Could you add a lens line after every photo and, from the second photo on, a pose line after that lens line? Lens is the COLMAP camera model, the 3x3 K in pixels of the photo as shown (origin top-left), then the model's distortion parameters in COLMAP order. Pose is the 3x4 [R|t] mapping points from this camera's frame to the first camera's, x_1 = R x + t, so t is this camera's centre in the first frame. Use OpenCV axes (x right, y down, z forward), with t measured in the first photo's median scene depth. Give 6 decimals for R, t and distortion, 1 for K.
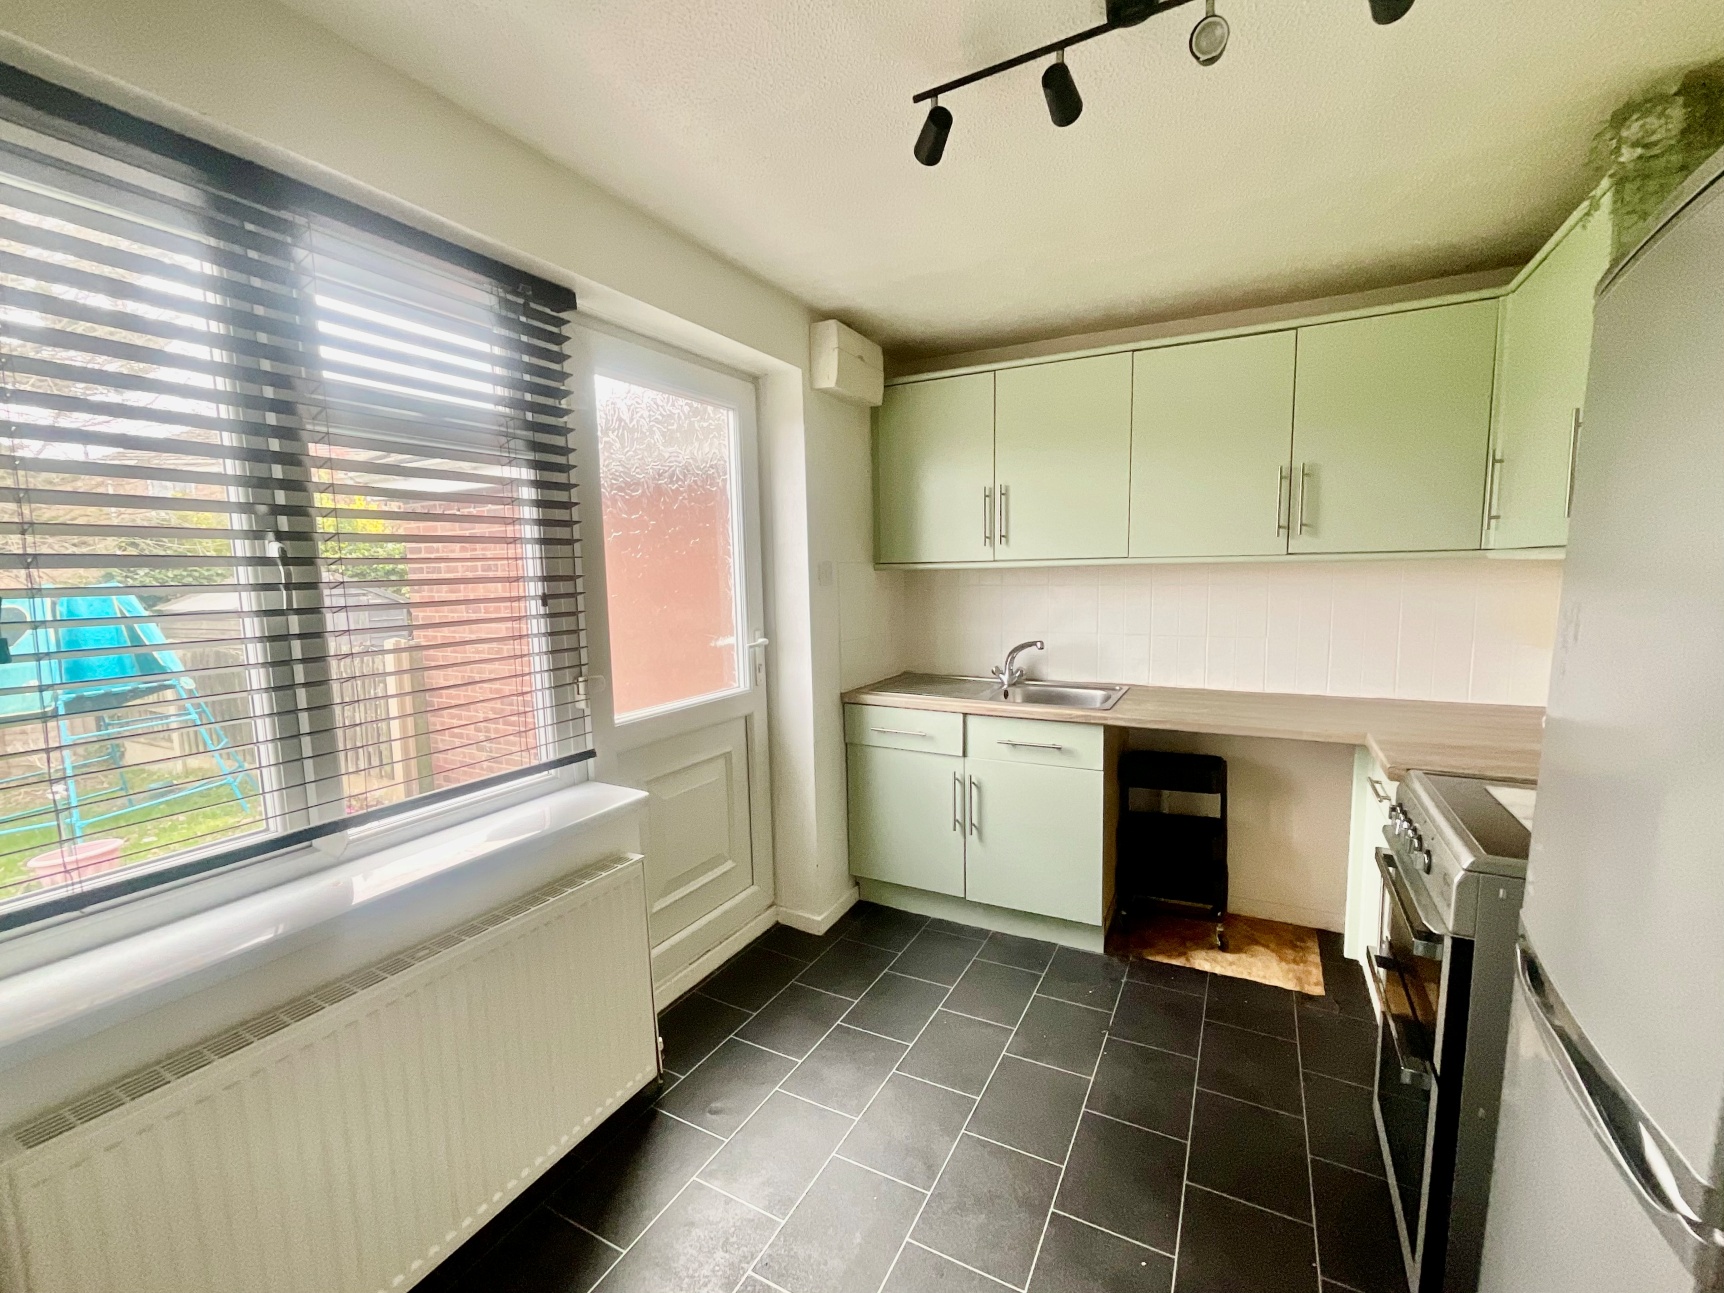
lens RADIAL K [[694.2, 0, 874.7], [0, 694.2, 646.3], [0, 0, 1]] dist [-0.000813, -0.000136]
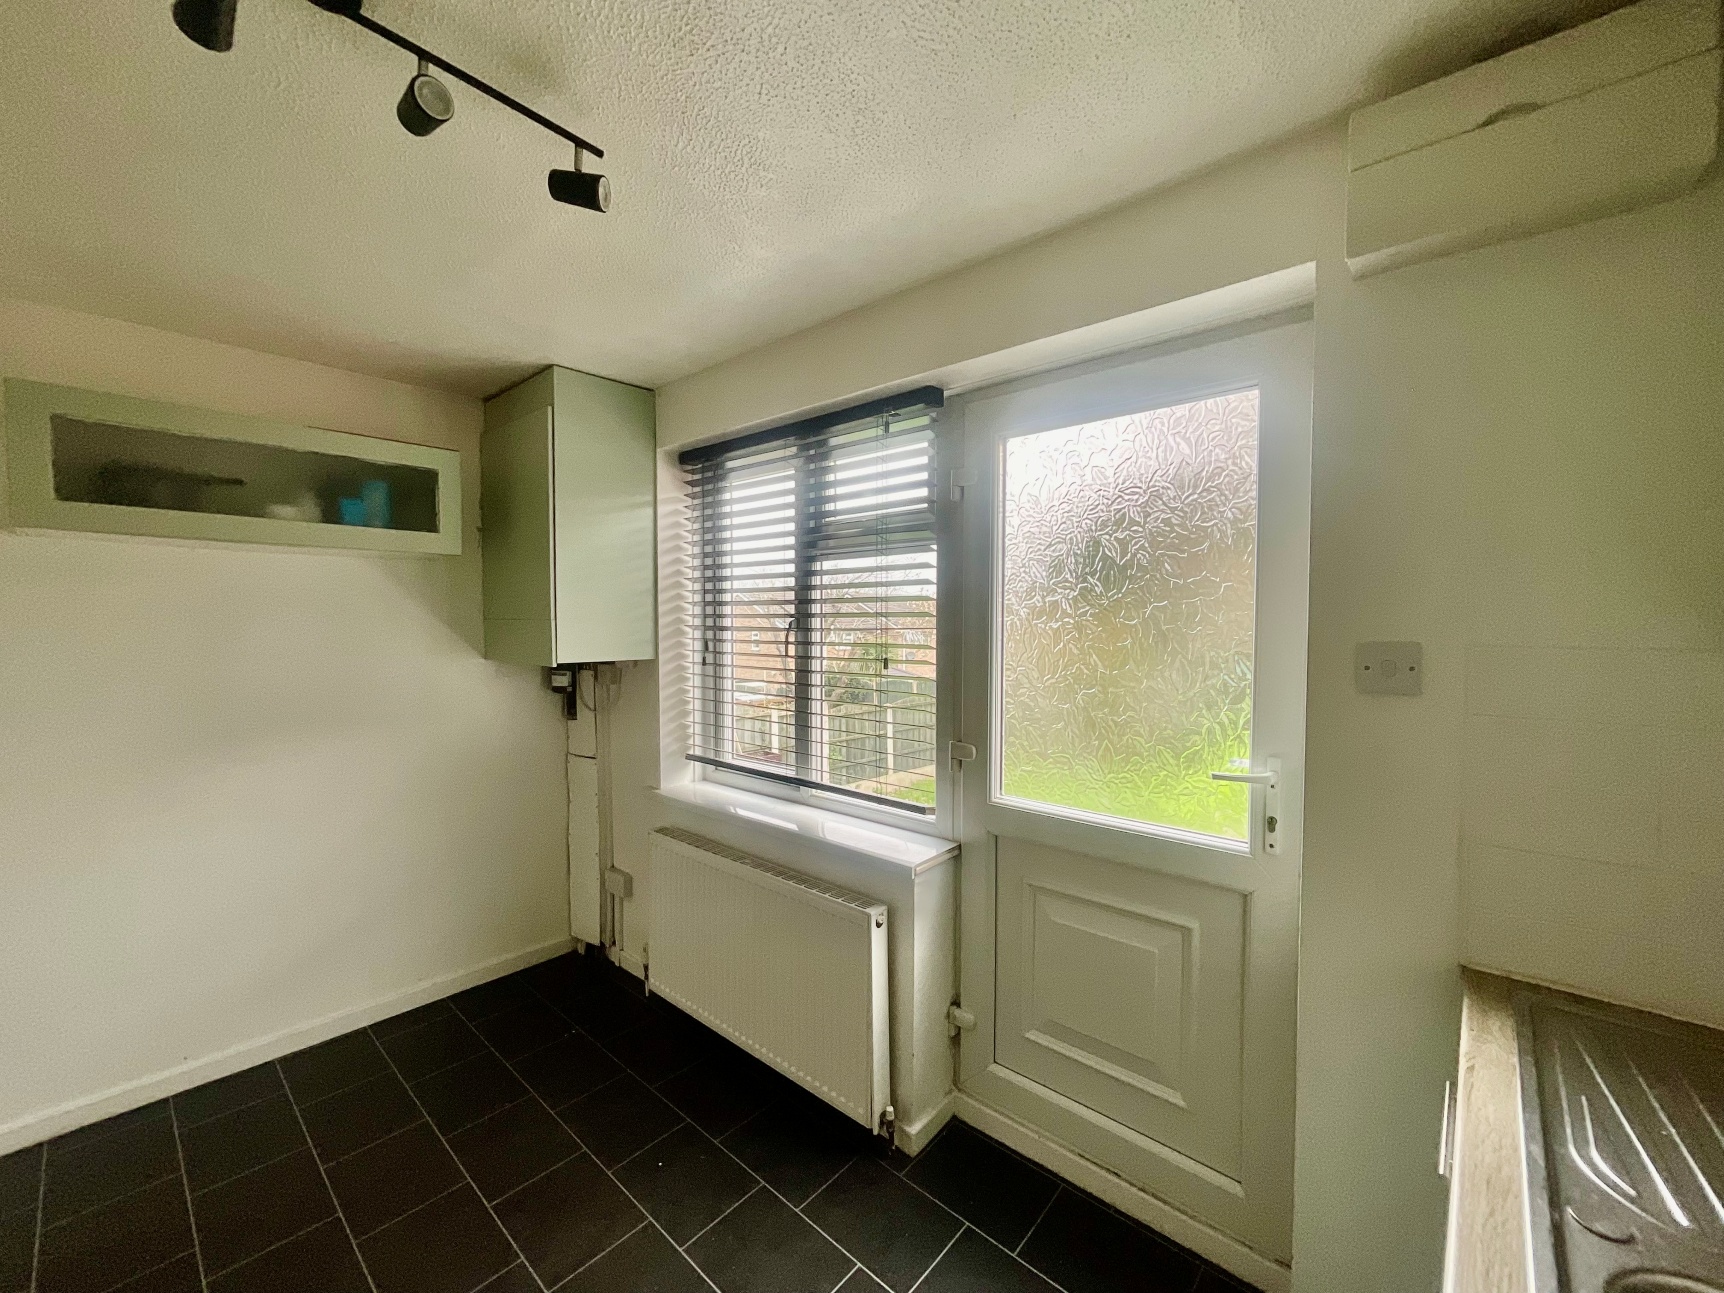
lens RADIAL K [[694.2, 0, 874.7], [0, 694.2, 646.3], [0, 0, 1]] dist [-0.000813, -0.000136]
pose [[-0.224241, 0.064267, -0.972412, 0.674488], [-0.098708, 0.991194, 0.088271, -0.197311], [0.969522, 0.115779, -0.215923, 1.202438]]
